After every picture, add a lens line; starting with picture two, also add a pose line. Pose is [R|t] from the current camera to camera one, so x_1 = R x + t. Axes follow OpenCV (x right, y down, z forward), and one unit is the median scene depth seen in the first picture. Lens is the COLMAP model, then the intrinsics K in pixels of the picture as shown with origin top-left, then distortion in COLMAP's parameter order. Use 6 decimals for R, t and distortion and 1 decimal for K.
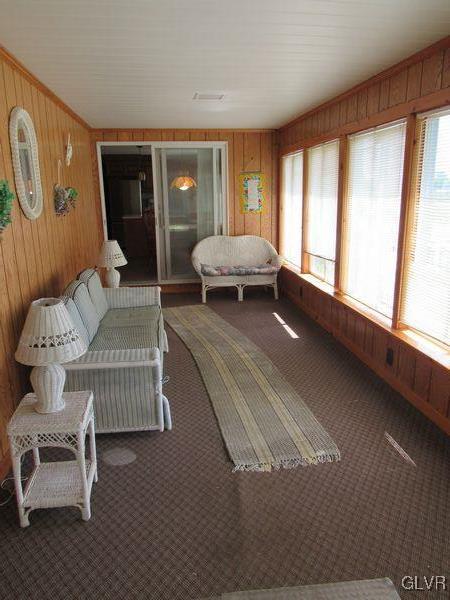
lens RADIAL K [[429.0, 0, 225.0], [0, 429.0, 299.9], [0, 0, 1]] dist [-0.032244, -0.002241]
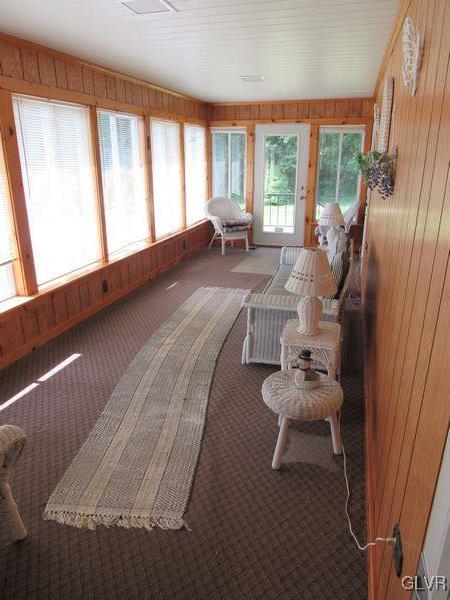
lens RADIAL K [[429.0, 0, 225.7], [0, 429.0, 300.3], [0, 0, 1]] dist [-0.032244, -0.002241]
pose [[-0.914485, -0.120419, 0.386286, -0.435864], [0.105733, 0.850397, 0.515408, -0.434152], [-0.390561, 0.512176, -0.764943, 1.697655]]
